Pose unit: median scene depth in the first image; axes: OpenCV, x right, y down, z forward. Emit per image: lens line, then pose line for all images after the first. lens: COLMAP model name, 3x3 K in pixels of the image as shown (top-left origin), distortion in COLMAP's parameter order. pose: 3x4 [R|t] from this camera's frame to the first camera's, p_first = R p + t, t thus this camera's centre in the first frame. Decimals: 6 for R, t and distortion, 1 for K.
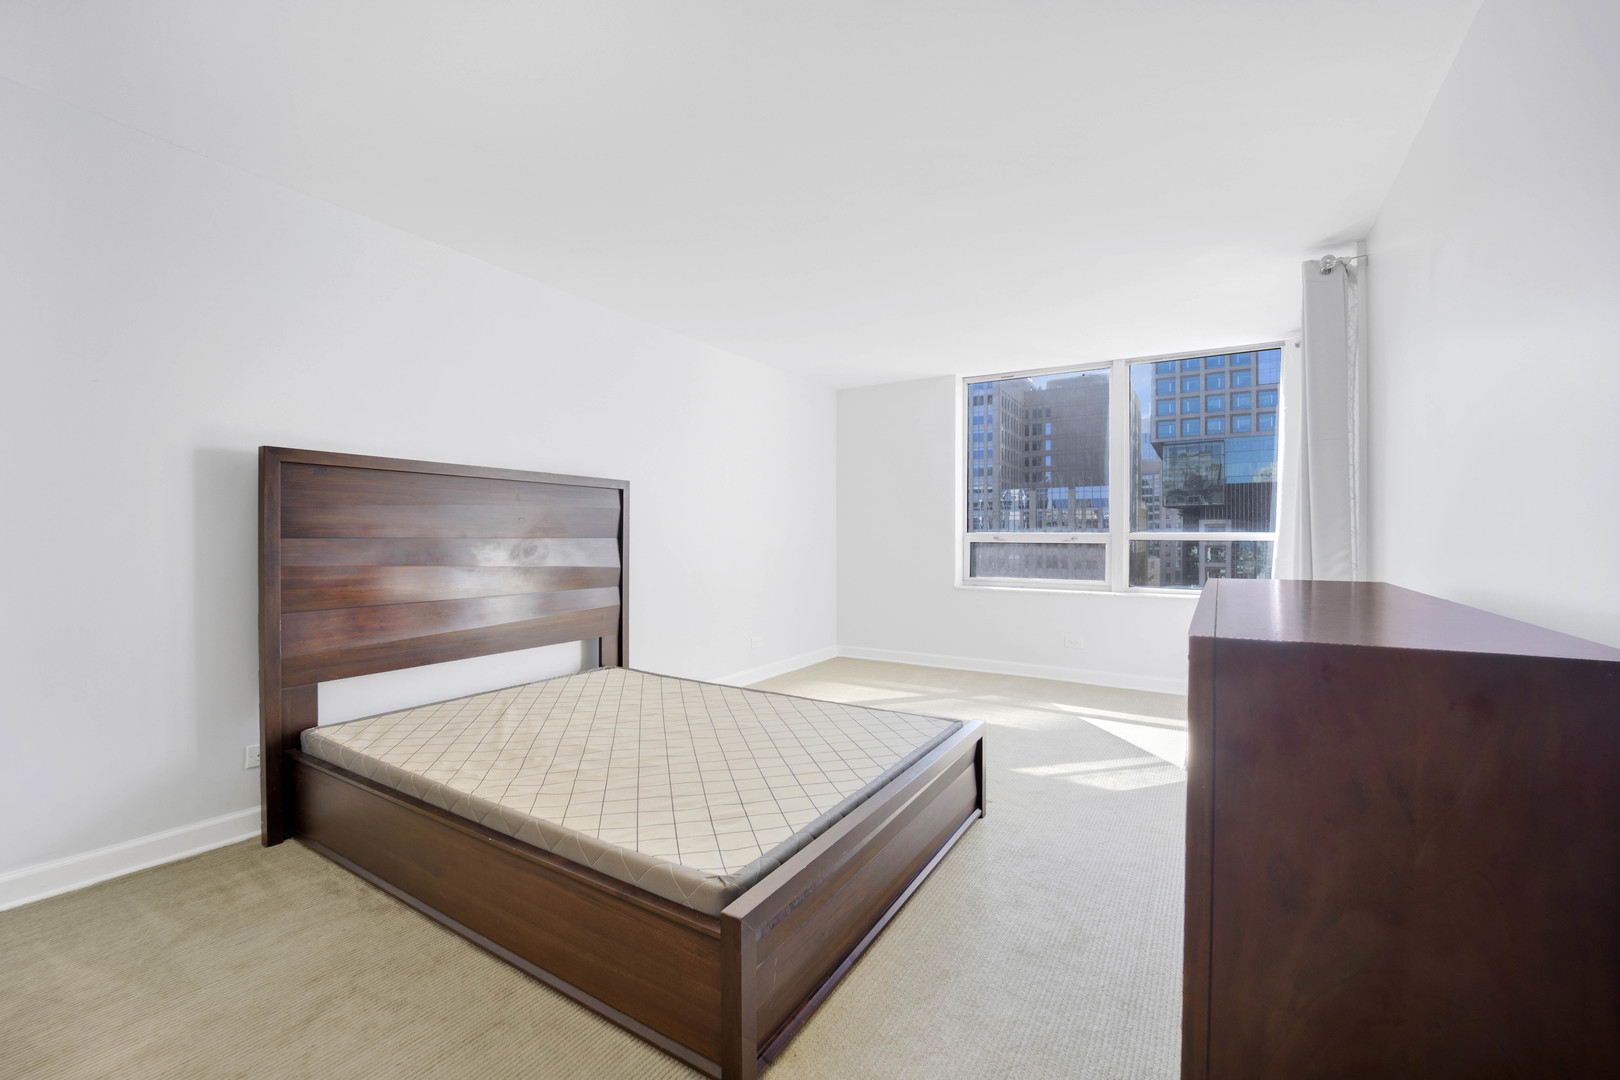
lens RADIAL K [[665.2, 0, 818.0], [0, 665.2, 529.4], [0, 0, 1]] dist [-0.021008, 0.000713]
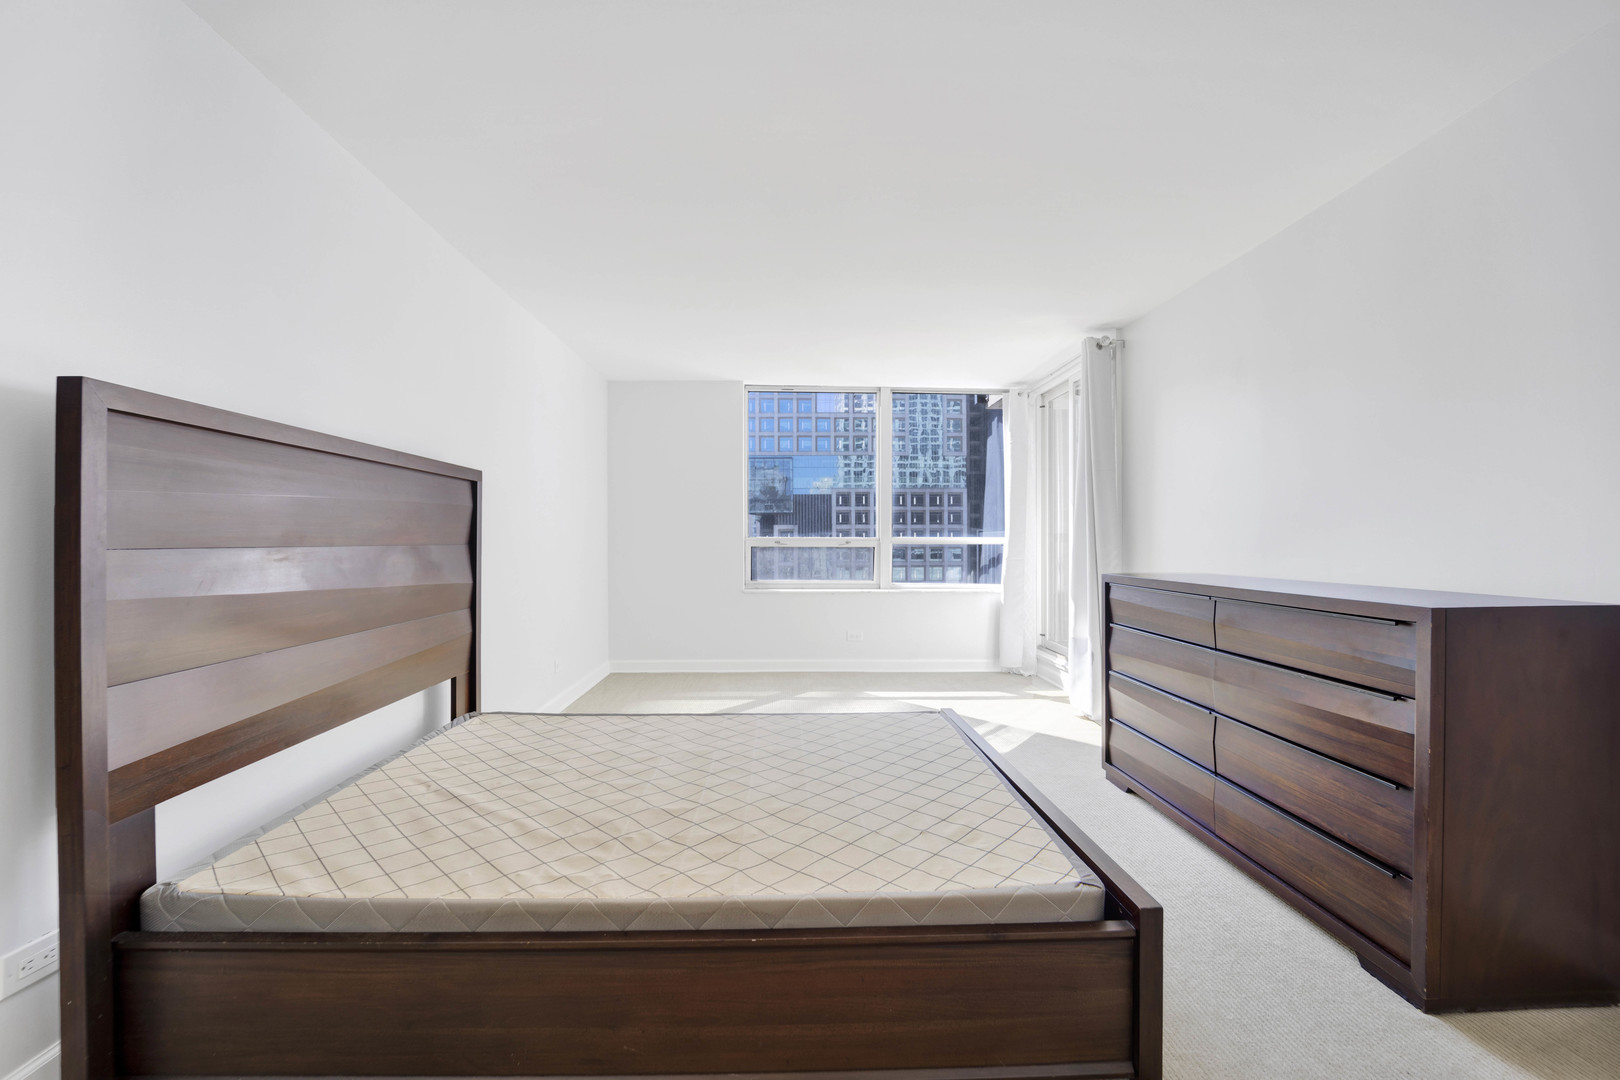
lens RADIAL K [[665.2, 0, 808.4], [0, 665.2, 537.4], [0, 0, 1]] dist [-0.021008, 0.000713]
pose [[0.834686, 0.000996, 0.550726, -0.285872], [-0.004750, 0.999974, 0.005391, -0.000971], [-0.550706, -0.007115, 0.834669, 0.107925]]
